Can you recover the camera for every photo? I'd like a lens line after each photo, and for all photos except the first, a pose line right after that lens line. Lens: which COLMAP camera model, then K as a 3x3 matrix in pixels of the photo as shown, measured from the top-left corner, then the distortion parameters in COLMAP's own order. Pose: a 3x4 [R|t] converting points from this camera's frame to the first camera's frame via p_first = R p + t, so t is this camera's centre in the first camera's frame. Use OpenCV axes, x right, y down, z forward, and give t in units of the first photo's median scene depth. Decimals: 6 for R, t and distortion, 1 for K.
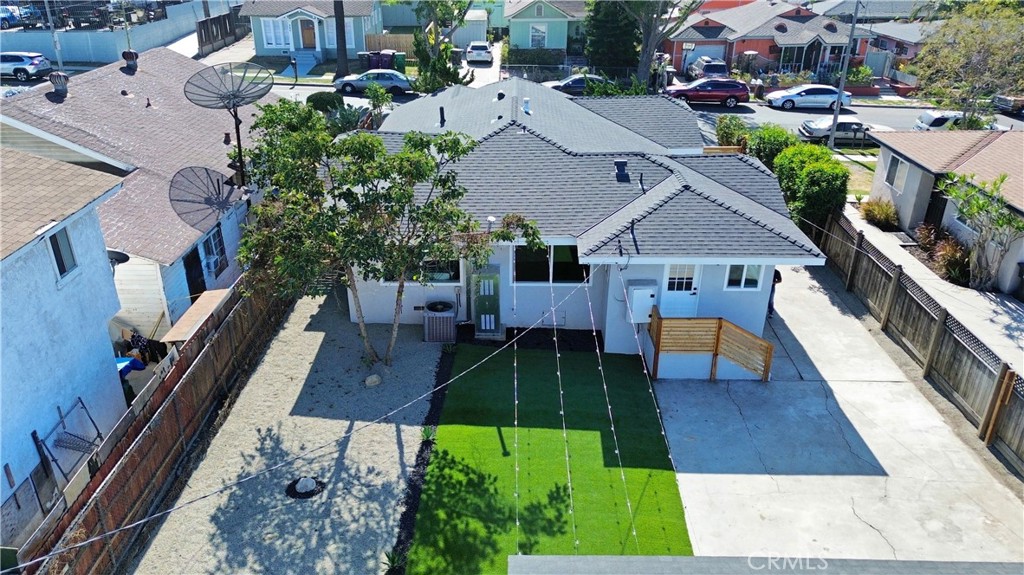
lens RADIAL K [[720.2, 0, 512.0], [0, 720.2, 287.5], [0, 0, 1]] dist [0.069170, -0.075699]
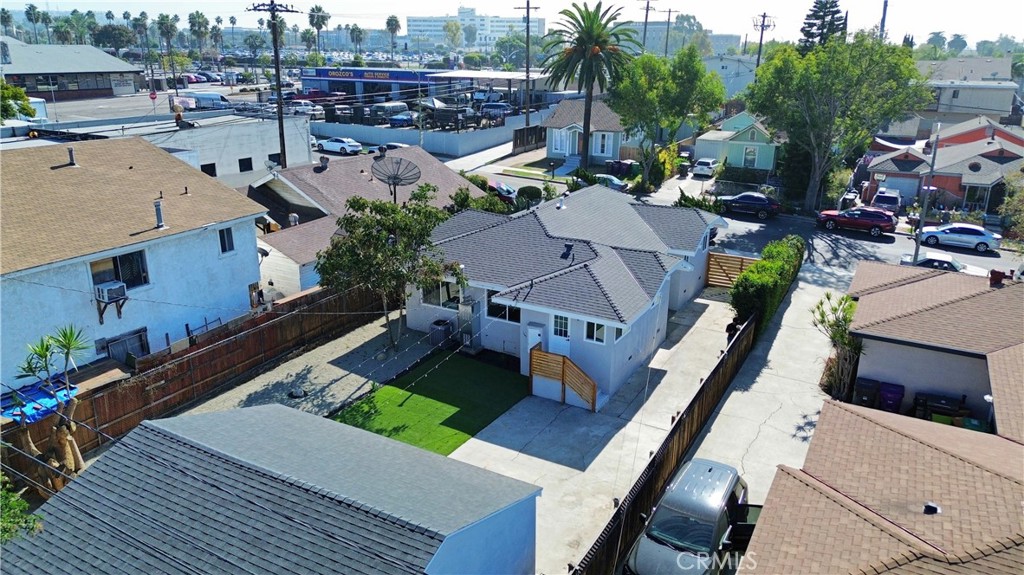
lens RADIAL K [[720.2, 0, 512.0], [0, 720.2, 287.5], [0, 0, 1]] dist [0.069170, -0.075699]
pose [[0.861572, 0.159705, -0.481859, 0.734710], [-0.224399, 0.971264, -0.079318, 0.040611], [0.455345, 0.176466, 0.872651, -0.245807]]
